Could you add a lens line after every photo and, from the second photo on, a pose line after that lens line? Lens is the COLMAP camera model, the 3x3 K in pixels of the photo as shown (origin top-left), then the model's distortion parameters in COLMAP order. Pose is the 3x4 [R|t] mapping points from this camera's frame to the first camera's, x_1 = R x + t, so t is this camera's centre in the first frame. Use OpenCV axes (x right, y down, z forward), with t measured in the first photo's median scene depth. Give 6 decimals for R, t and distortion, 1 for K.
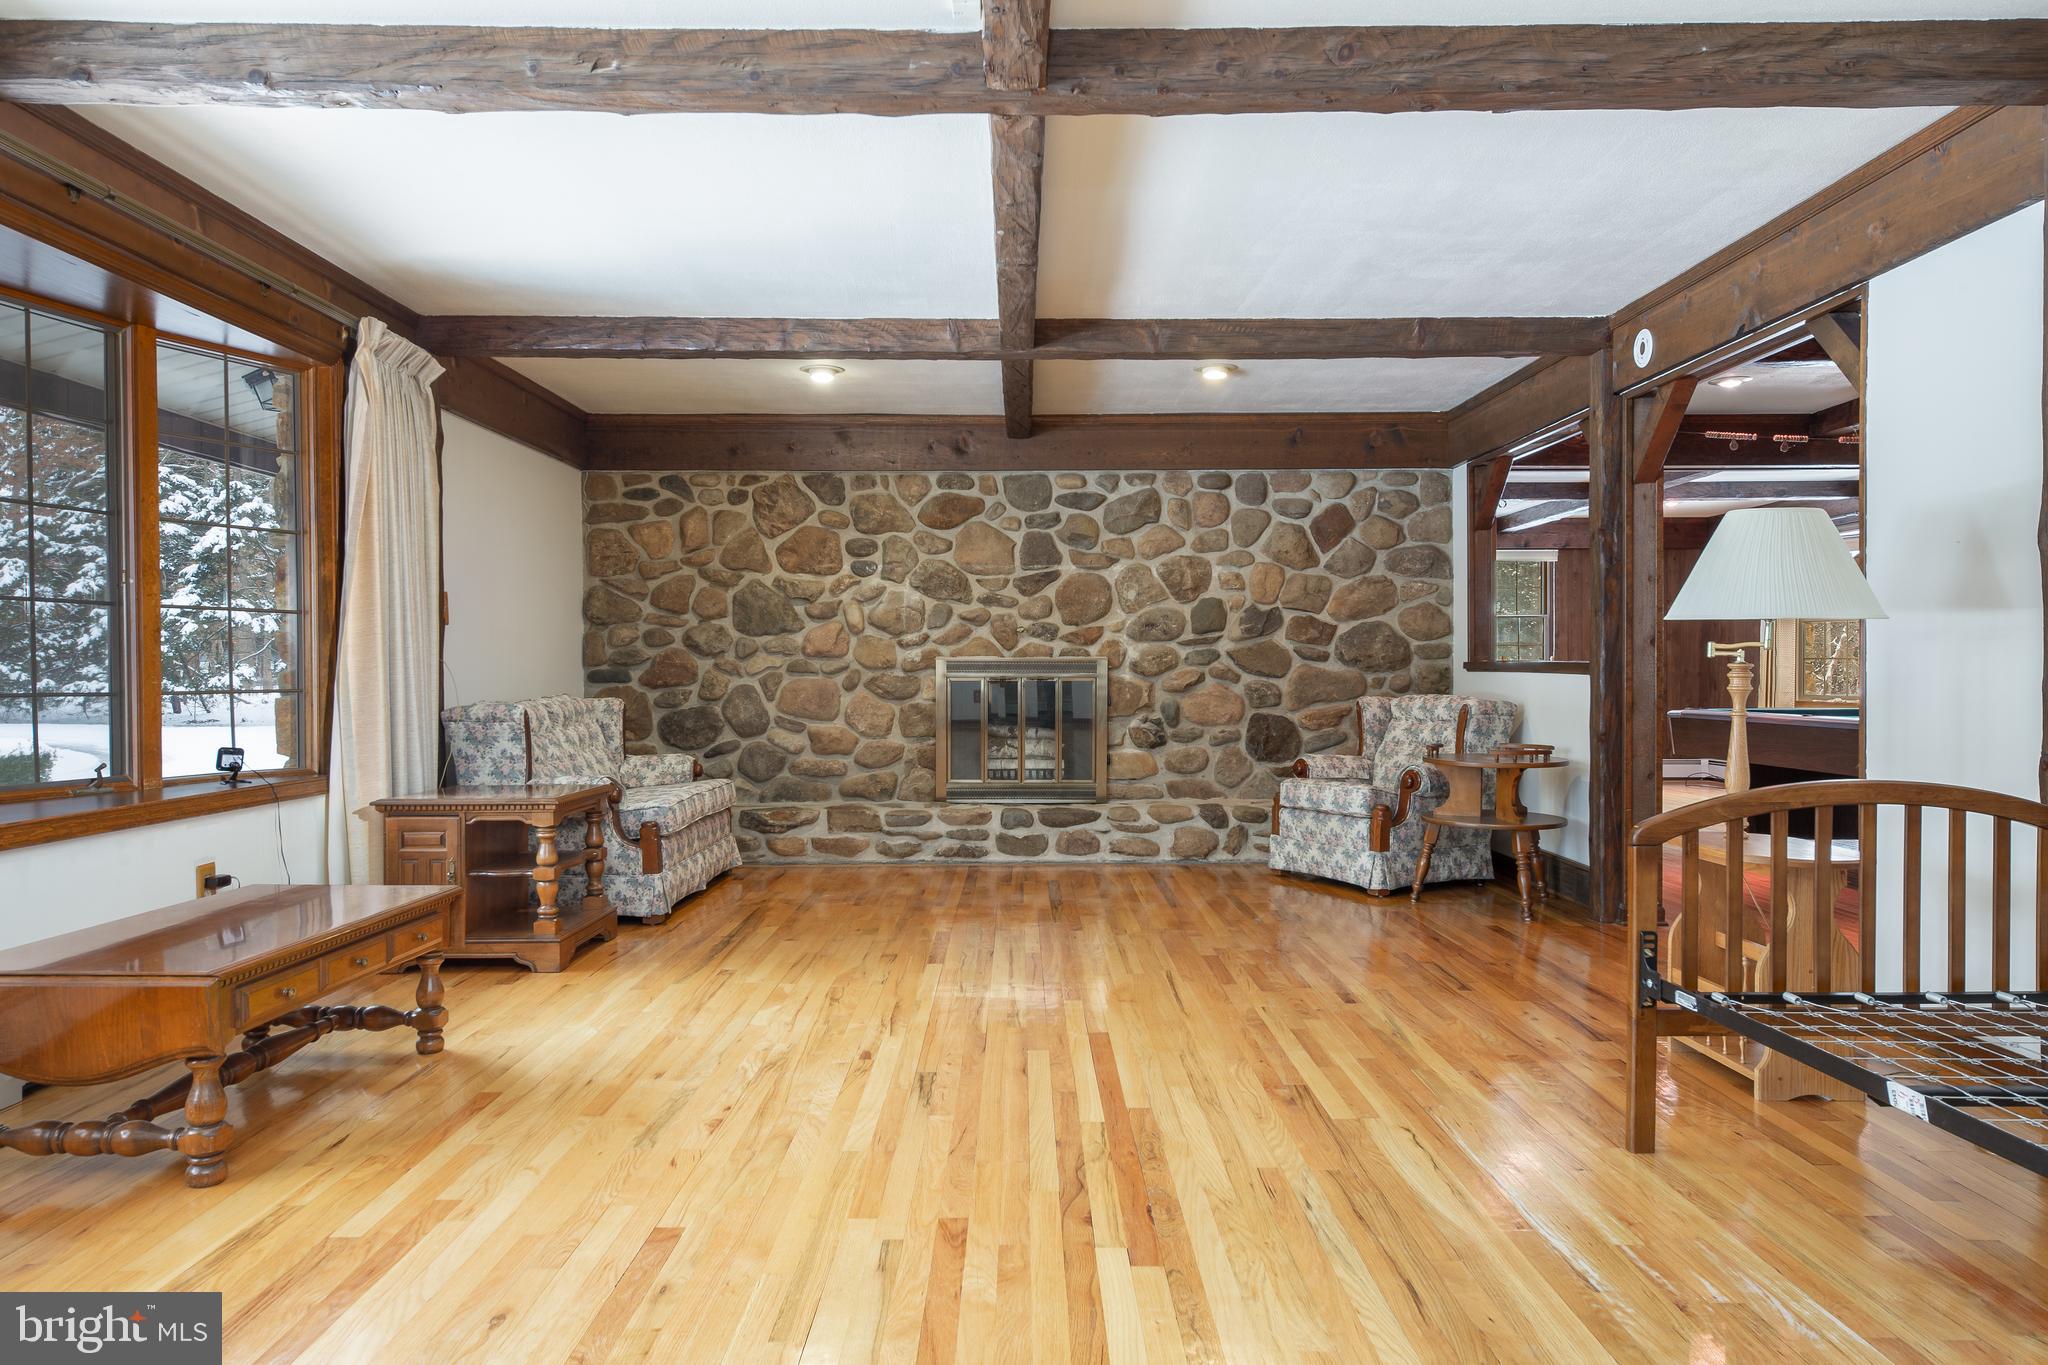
lens RADIAL K [[1314.0, 0, 1032.3], [0, 1314.0, 683.8], [0, 0, 1]] dist [0.002900, 0.017658]
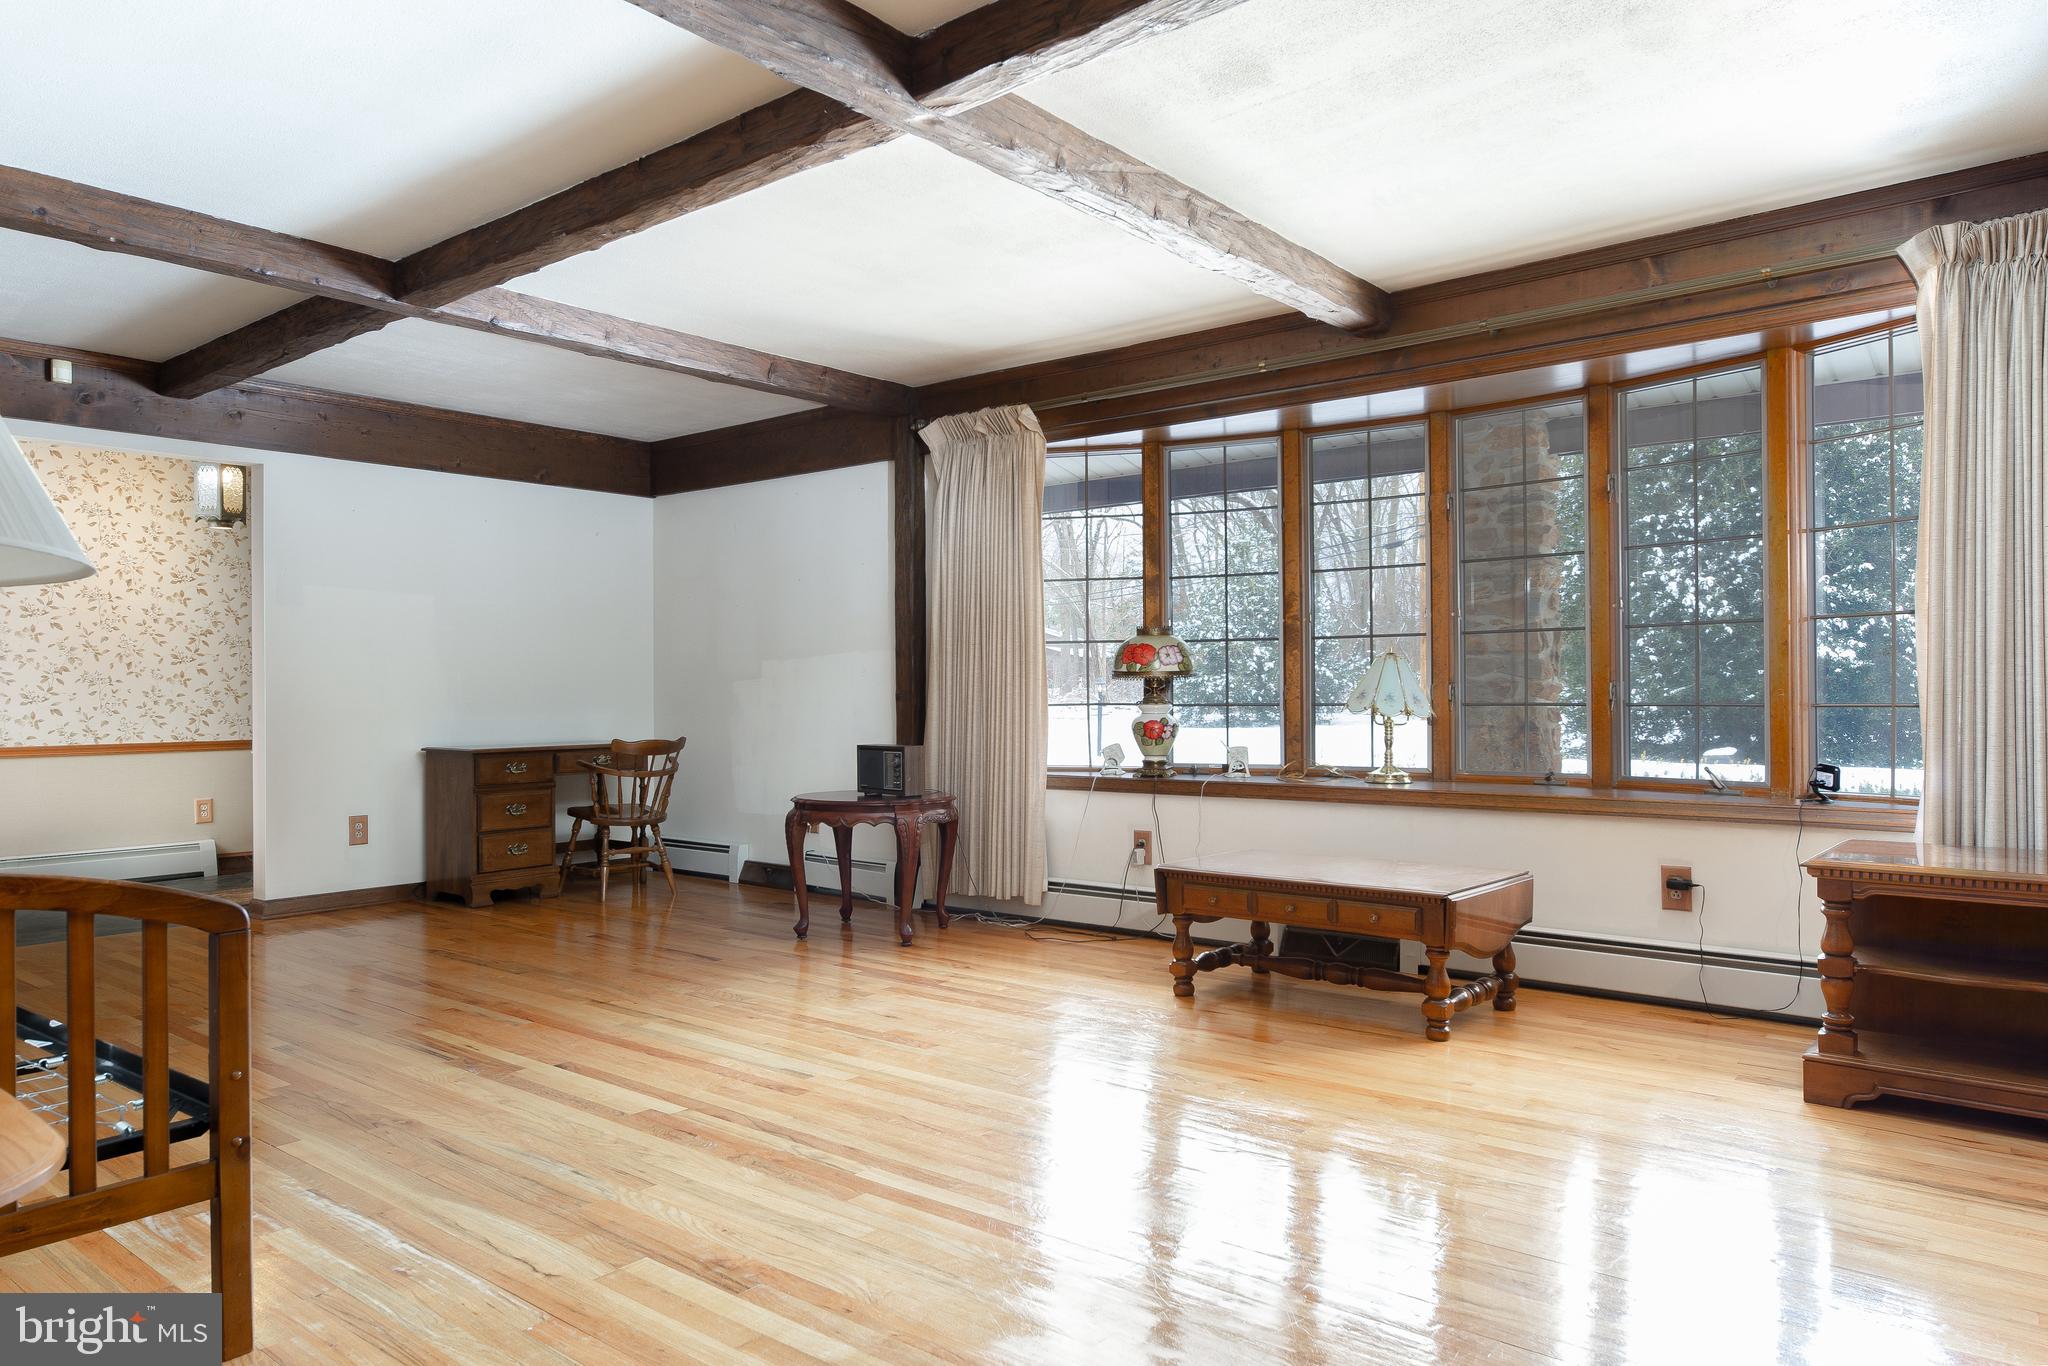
lens RADIAL K [[1314.0, 0, 1028.4], [0, 1314.0, 692.0], [0, 0, 1]] dist [0.002900, 0.017658]
pose [[-0.637575, 0.004451, -0.770375, 0.760424], [0.004789, 0.999987, 0.001814, -0.011980], [0.770373, -0.002532, -0.637588, 1.851236]]
